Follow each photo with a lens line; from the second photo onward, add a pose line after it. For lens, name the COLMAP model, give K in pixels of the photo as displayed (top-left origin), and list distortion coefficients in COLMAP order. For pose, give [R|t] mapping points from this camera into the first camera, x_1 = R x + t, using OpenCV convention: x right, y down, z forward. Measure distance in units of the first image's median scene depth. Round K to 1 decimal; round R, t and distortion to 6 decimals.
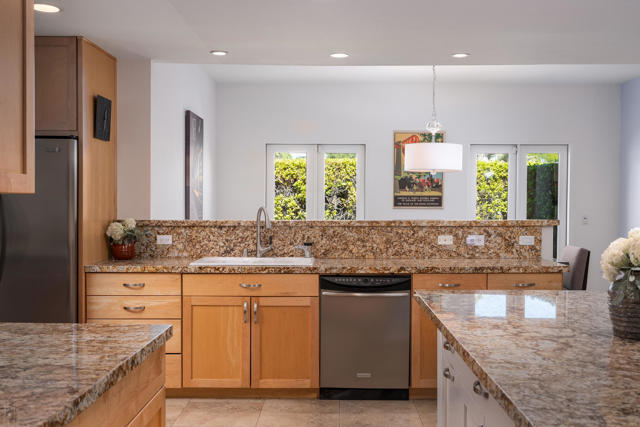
lens RADIAL K [[711.9, 0, 319.2], [0, 711.9, 214.1], [0, 0, 1]] dist [-0.010758, 0.000000]
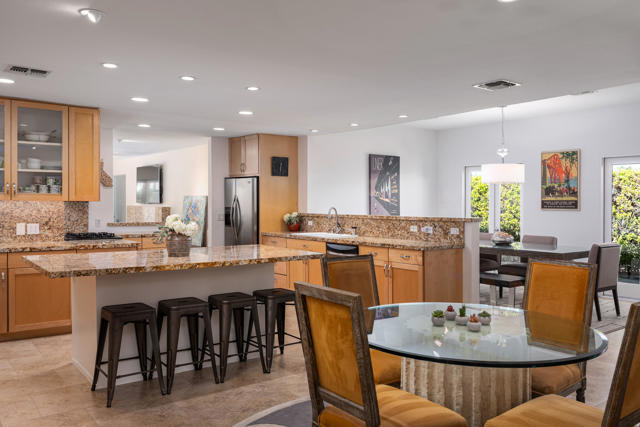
lens RADIAL K [[542.5, 0, 319.8], [0, 542.5, 206.5], [0, 0, 1]] dist [-0.000995, 0.007662]
pose [[0.601583, 0.007053, -0.798779, 0.669976], [-0.015837, 0.999870, -0.003099, -0.004540], [0.798653, 0.014514, 0.601617, 0.054151]]
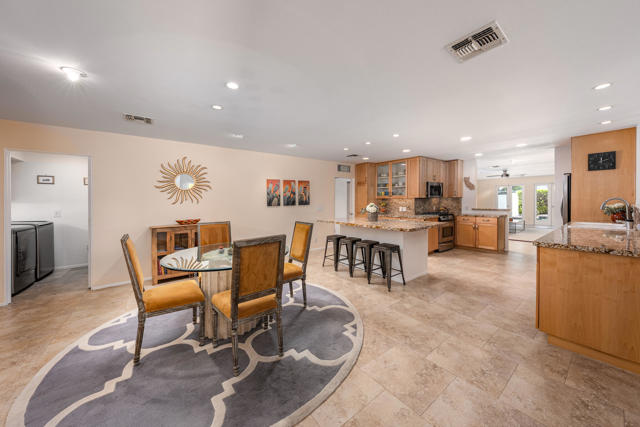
lens RADIAL K [[222.5, 0, 320.4], [0, 222.5, 206.4], [0, 0, 1]] dist [-0.001539, -0.000360]
pose [[-0.798485, 0.019866, -0.601687, 0.543041], [0.000757, 0.999488, 0.031996, -0.004560], [0.602014, 0.025093, -0.798091, 0.626671]]
